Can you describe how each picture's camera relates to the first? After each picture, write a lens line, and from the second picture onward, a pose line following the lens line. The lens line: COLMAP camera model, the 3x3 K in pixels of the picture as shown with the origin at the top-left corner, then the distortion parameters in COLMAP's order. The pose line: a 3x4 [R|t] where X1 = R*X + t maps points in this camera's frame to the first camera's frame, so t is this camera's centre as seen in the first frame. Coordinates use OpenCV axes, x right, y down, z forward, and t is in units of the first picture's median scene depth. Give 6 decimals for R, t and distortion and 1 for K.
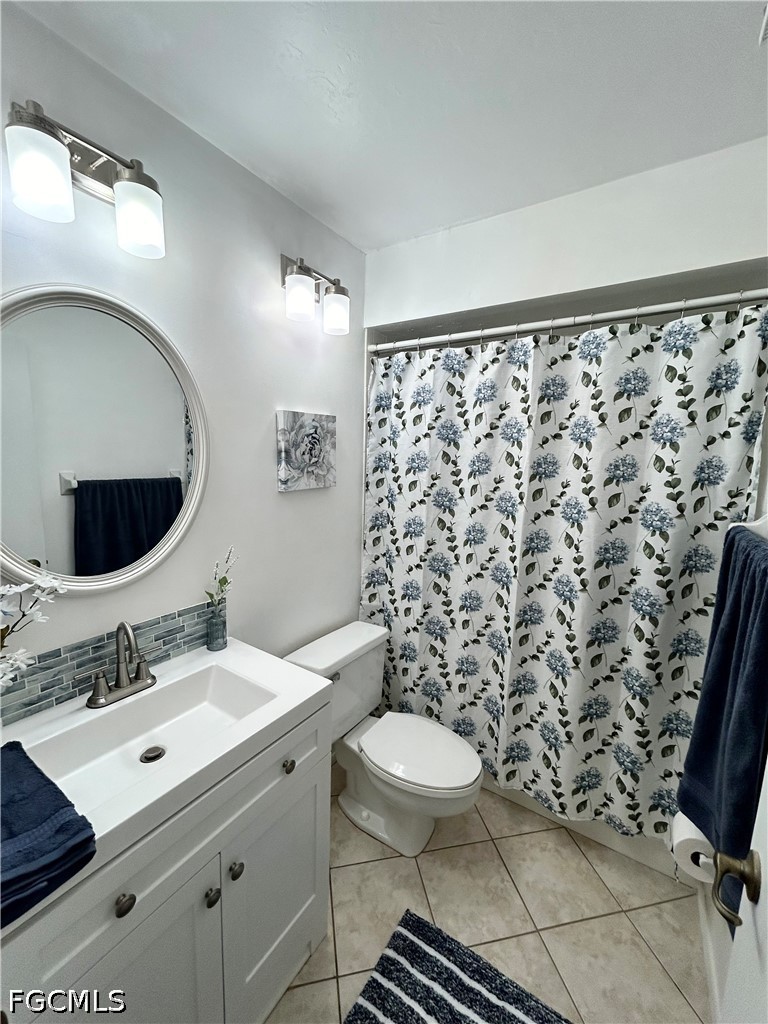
lens RADIAL K [[415.5, 0, 384.0], [0, 415.5, 512.0], [0, 0, 1]] dist [0.000336, 0.000177]
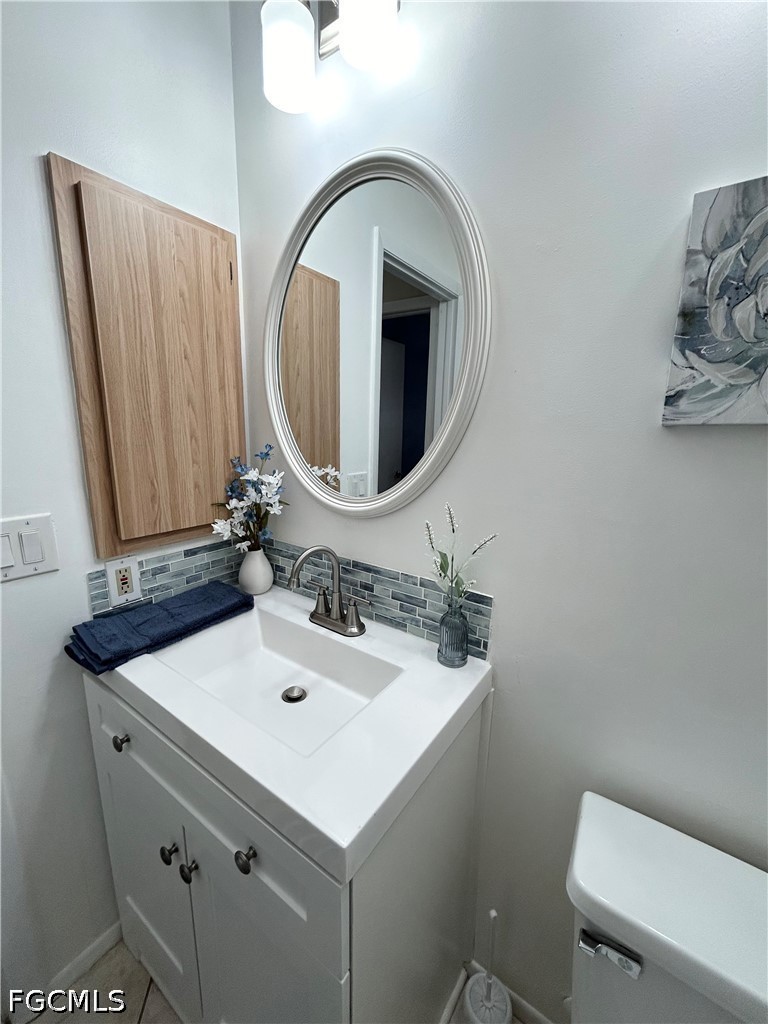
lens RADIAL K [[415.5, 0, 384.0], [0, 415.5, 512.0], [0, 0, 1]] dist [0.000336, 0.000177]
pose [[-0.032181, 0.178914, -0.983338, 0.211371], [-0.163013, 0.969734, 0.181774, 0.003453], [0.986099, 0.166146, -0.002041, 0.939818]]
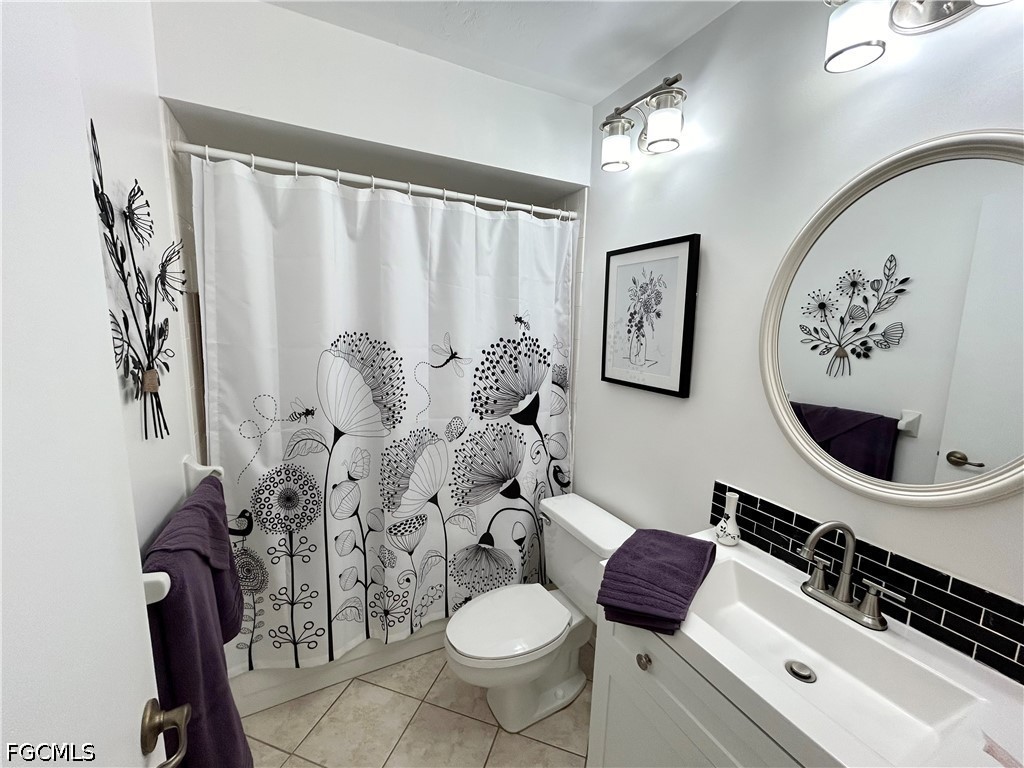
lens RADIAL K [[415.5, 0, 512.0], [0, 415.5, 384.0], [0, 0, 1]] dist [0.000336, 0.000177]
pose [[-0.505865, 0.096393, -0.857210, 0.378714], [-0.147639, 0.969399, 0.196135, -0.079306], [0.849885, 0.225776, -0.476153, 0.639471]]
